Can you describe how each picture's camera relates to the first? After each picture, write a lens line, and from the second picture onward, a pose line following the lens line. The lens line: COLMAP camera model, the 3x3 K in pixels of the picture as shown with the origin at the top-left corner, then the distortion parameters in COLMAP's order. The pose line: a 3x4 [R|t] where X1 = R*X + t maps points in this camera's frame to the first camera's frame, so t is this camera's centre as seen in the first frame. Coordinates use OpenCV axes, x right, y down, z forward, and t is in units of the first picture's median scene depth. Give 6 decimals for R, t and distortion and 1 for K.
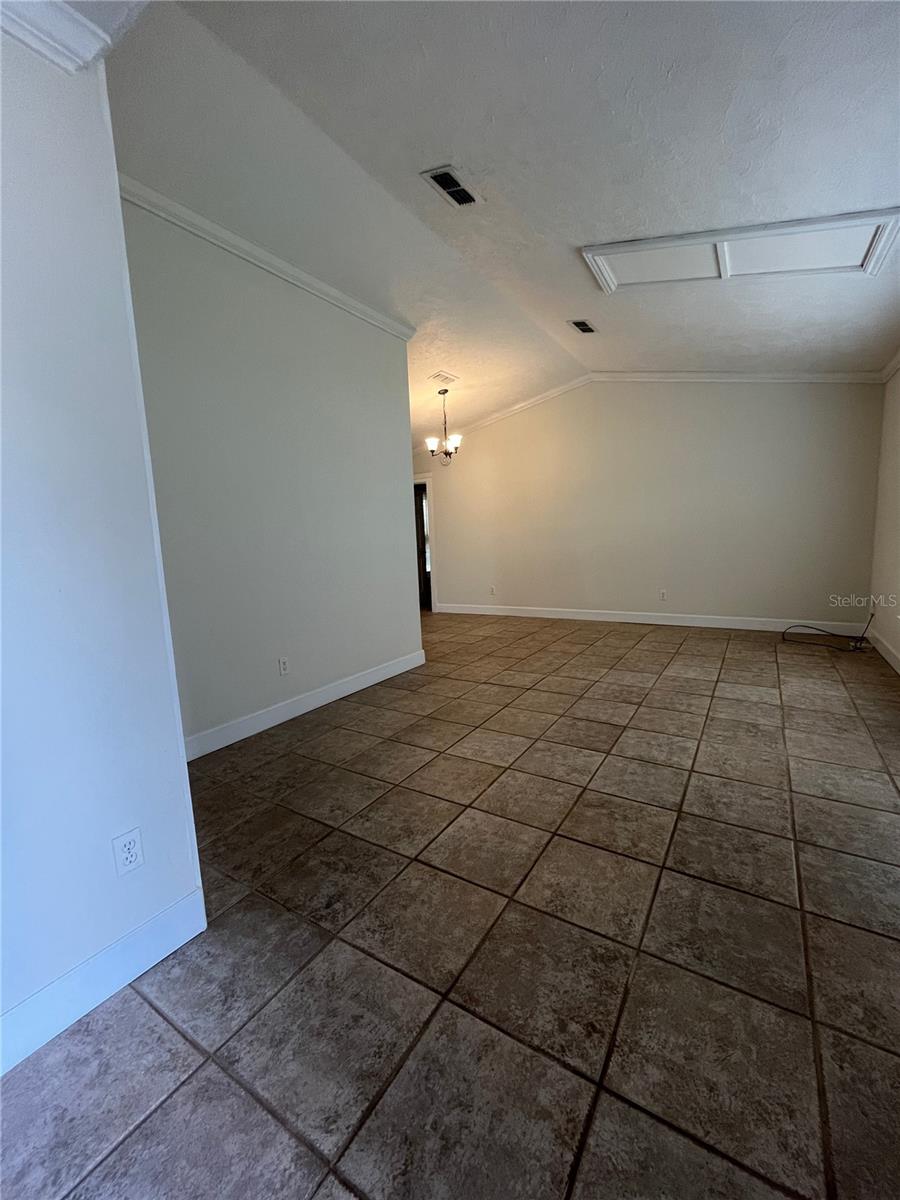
lens RADIAL K [[485.1, 0, 450.4], [0, 485.1, 598.7], [0, 0, 1]] dist [-0.002516, 0.000204]
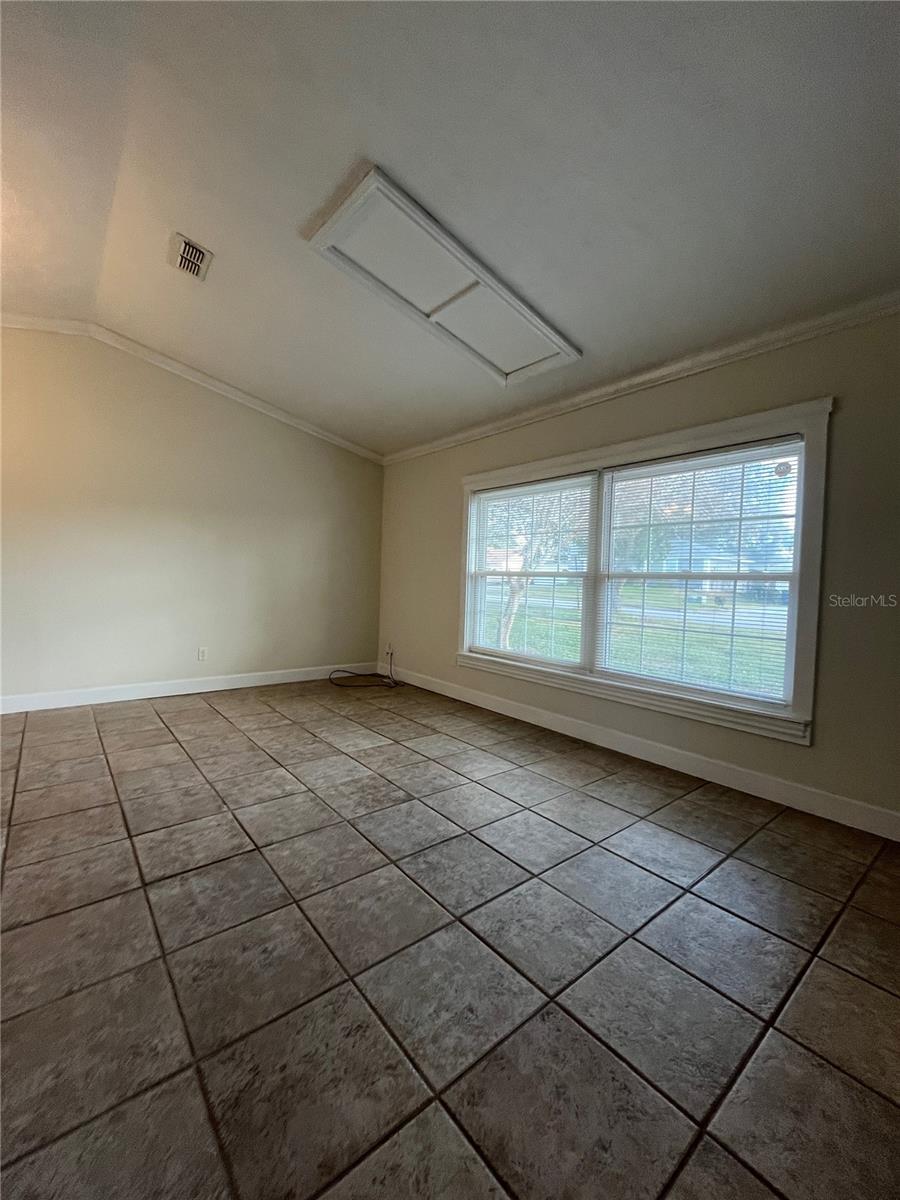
lens RADIAL K [[485.1, 0, 450.4], [0, 485.1, 598.7], [0, 0, 1]] dist [-0.002516, 0.000204]
pose [[0.308526, 0.015429, 0.951091, -0.296946], [0.078343, 0.996059, -0.041572, -0.053868], [-0.947984, 0.087338, 0.306102, 0.619147]]
